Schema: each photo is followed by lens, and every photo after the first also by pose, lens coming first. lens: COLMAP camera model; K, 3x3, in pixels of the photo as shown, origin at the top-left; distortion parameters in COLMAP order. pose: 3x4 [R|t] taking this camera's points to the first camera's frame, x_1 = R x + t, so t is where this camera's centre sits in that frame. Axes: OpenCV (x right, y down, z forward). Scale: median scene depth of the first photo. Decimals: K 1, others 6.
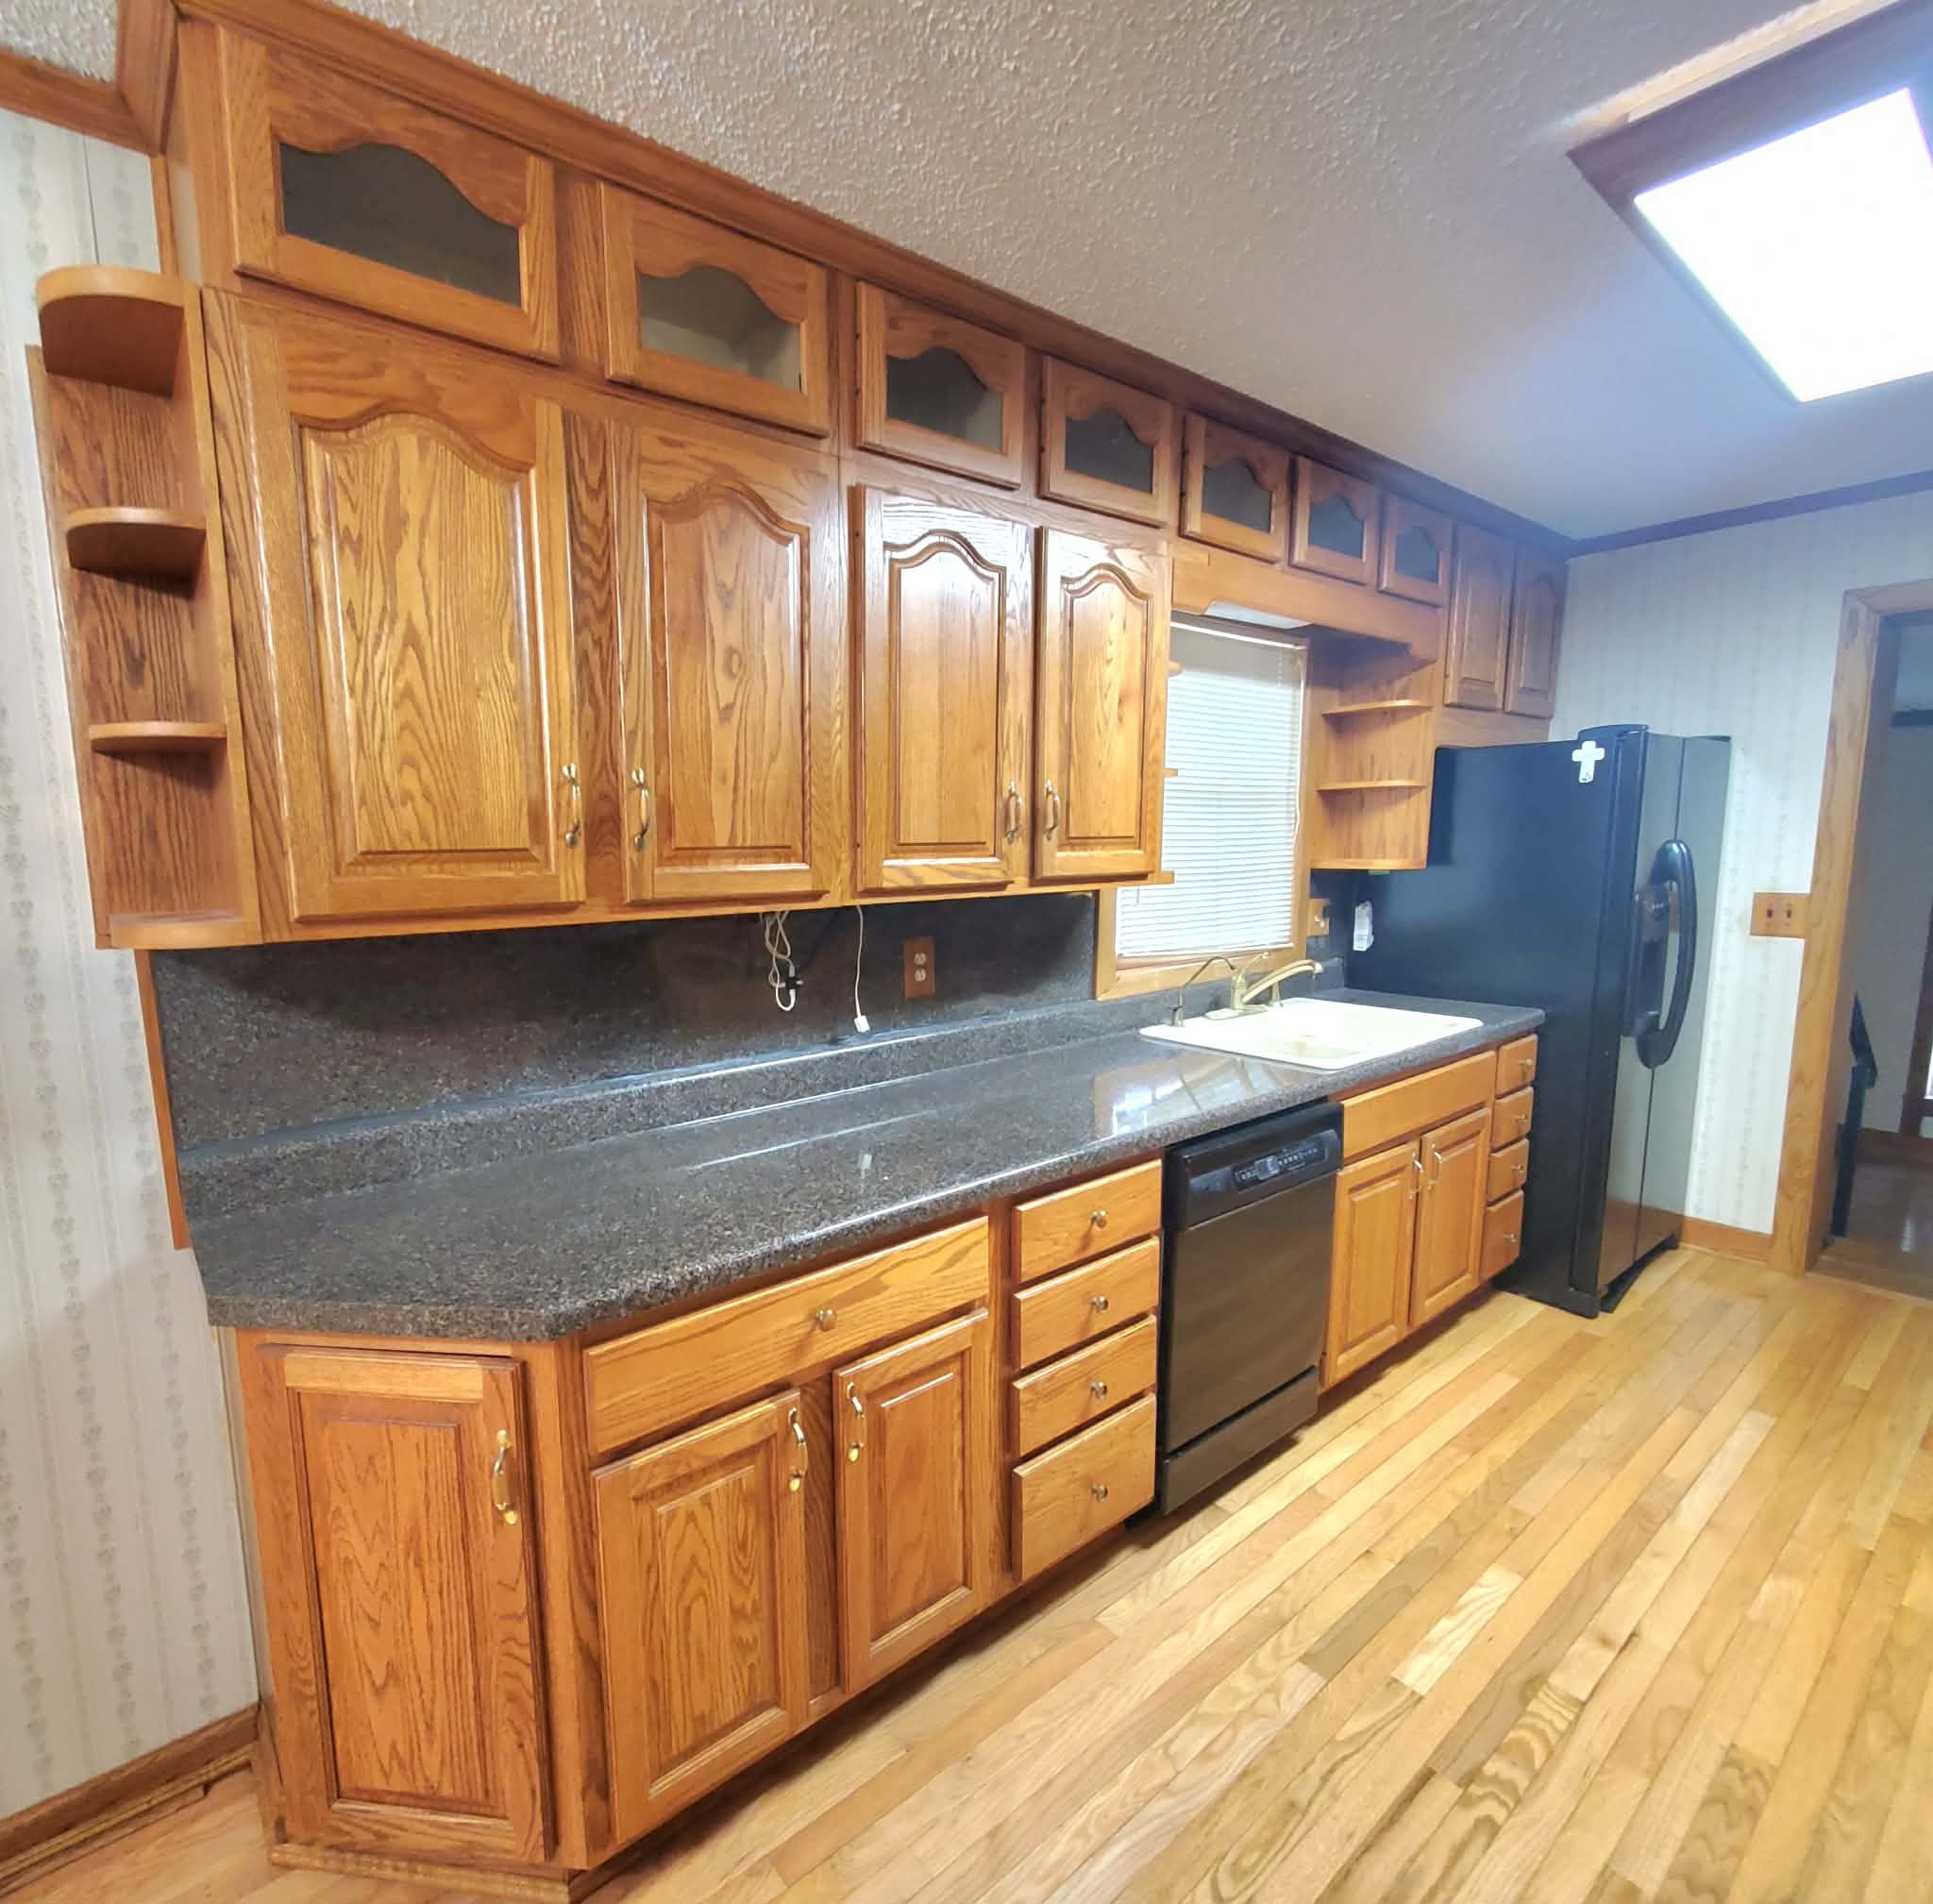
lens RADIAL K [[1004.9, 0, 850.7], [0, 1004.9, 976.2], [0, 0, 1]] dist [-0.002675, -0.000533]
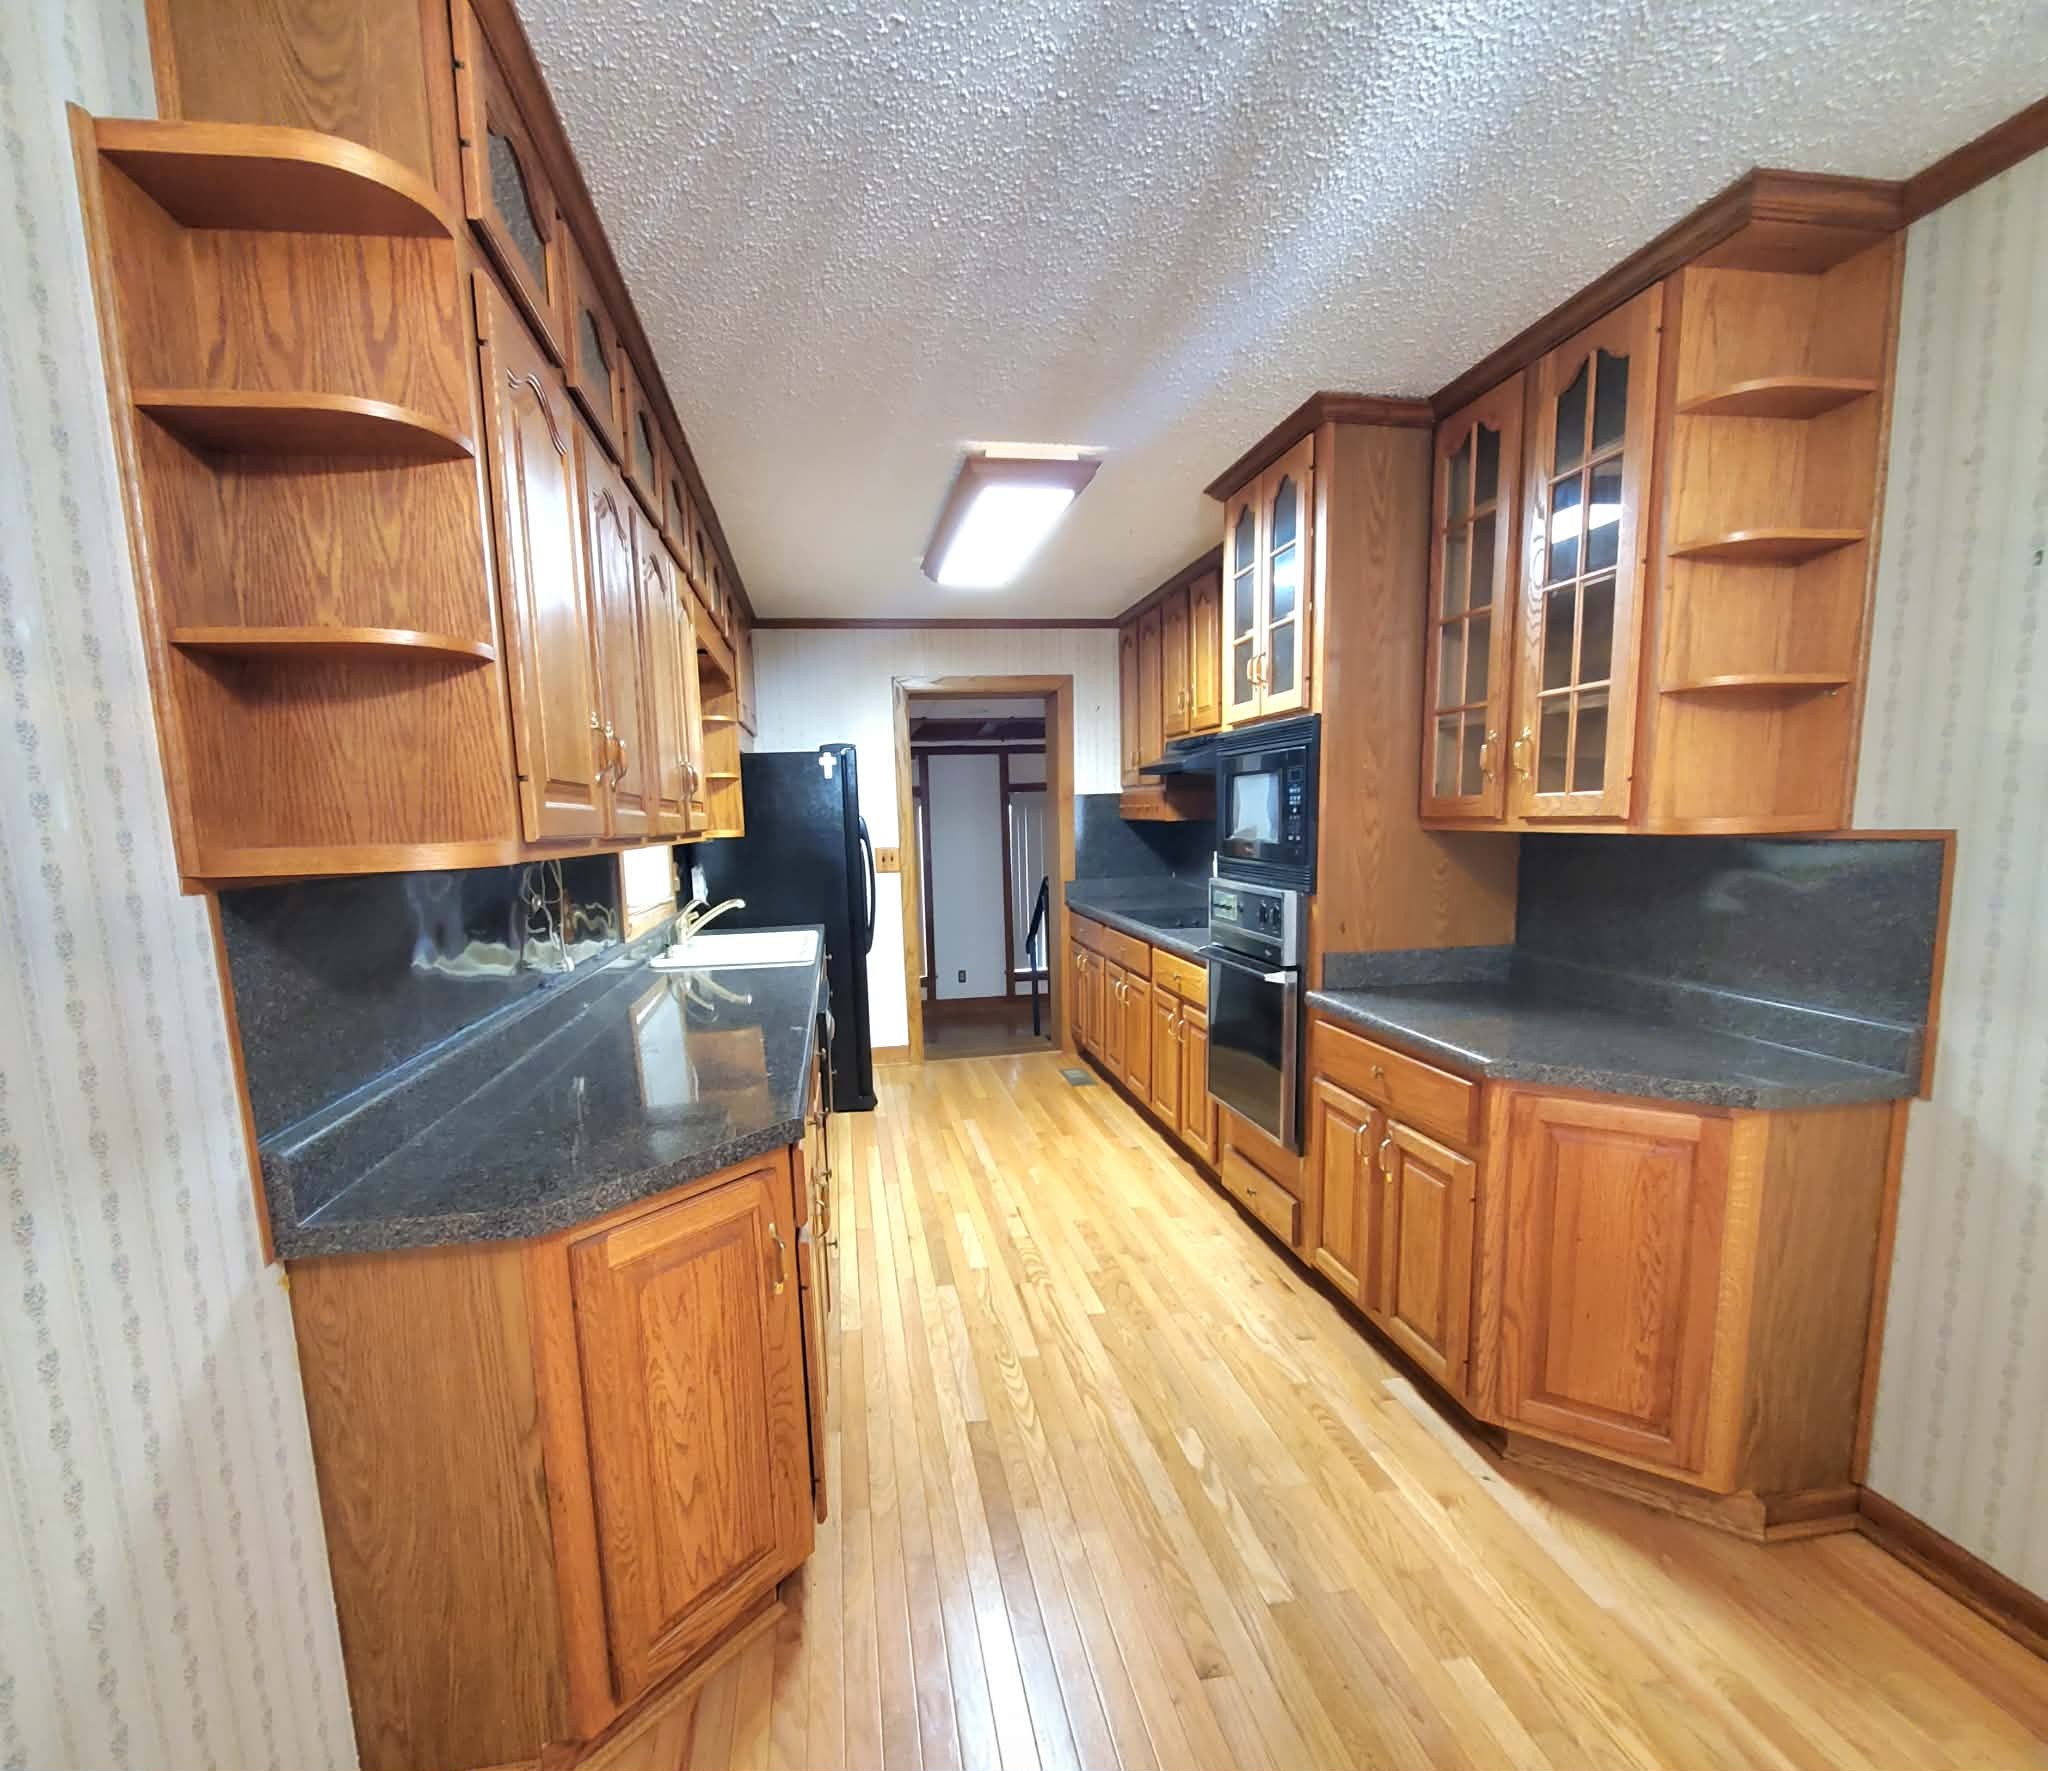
lens RADIAL K [[978.2, 0, 1004.2], [0, 978.2, 963.3], [0, 0, 1]] dist [-0.001439, 0.001041]
pose [[0.465715, -0.127857, 0.875650, -0.878086], [0.143122, 0.987363, 0.068049, 0.051135], [-0.873285, 0.093633, 0.478129, 0.063810]]
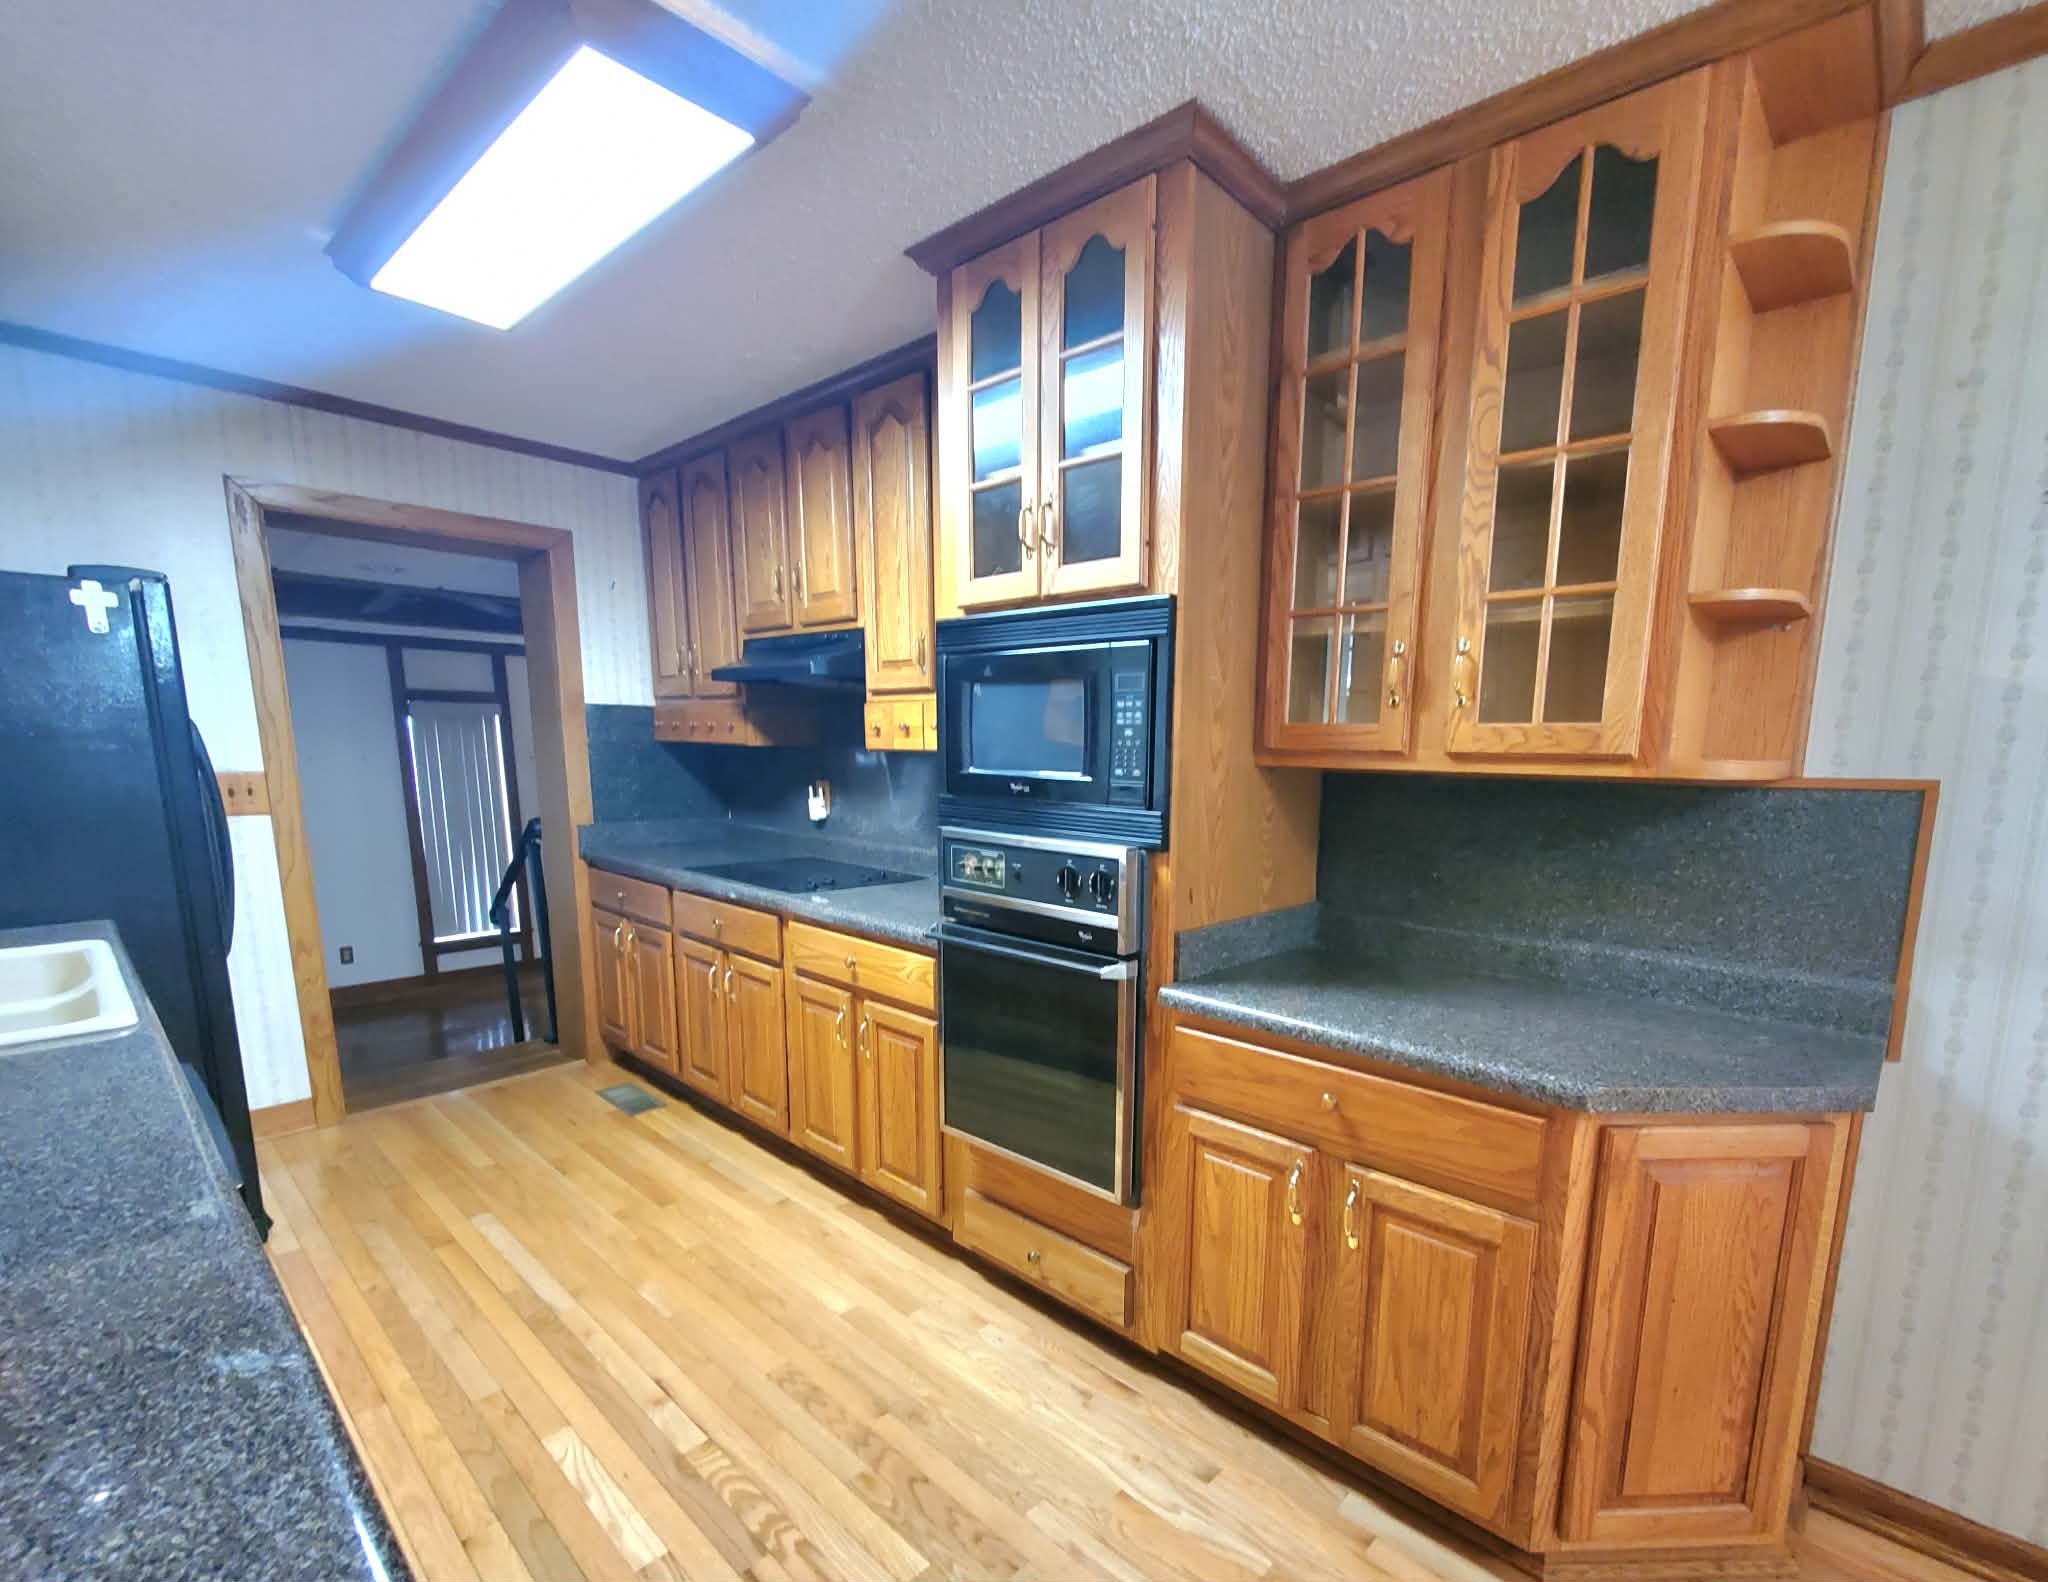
lens RADIAL K [[922.6, 0, 1093.1], [0, 922.6, 905.9], [0, 0, 1]] dist [0.004754, -0.002184]
pose [[-0.193731, -0.153098, 0.969035, -0.291690], [0.126066, 0.975675, 0.179351, -0.018349], [-0.972921, 0.156908, -0.169718, 0.622388]]
